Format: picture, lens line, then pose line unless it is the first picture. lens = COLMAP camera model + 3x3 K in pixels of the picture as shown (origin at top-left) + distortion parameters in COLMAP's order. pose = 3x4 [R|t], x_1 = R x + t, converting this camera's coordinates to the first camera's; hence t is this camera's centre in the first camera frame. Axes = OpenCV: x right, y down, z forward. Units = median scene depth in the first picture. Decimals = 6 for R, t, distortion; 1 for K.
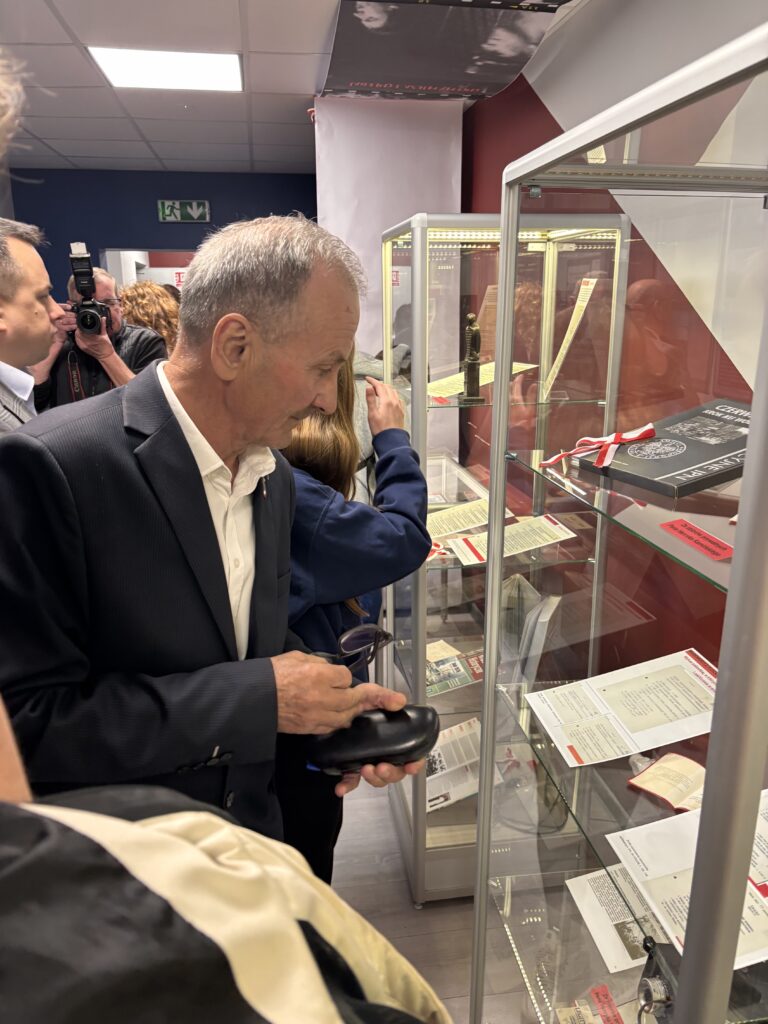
lens RADIAL K [[792.9, 0, 389.2], [0, 792.9, 510.1], [0, 0, 1]] dist [0.038158, -0.045827]
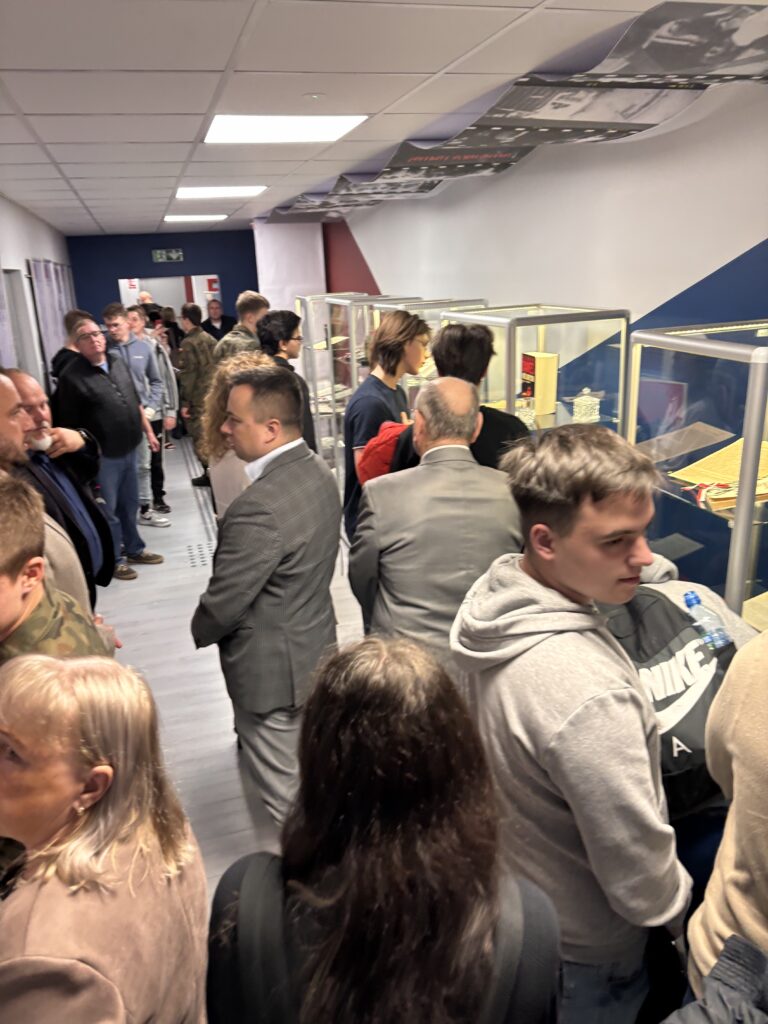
lens RADIAL K [[792.9, 0, 388.0], [0, 792.9, 509.3], [0, 0, 1]] dist [0.038158, -0.045827]
pose [[0.990369, -0.077444, 0.114772, -0.026821], [0.073477, 0.996557, 0.038406, 0.140316], [-0.117351, -0.029603, 0.992649, -0.784716]]
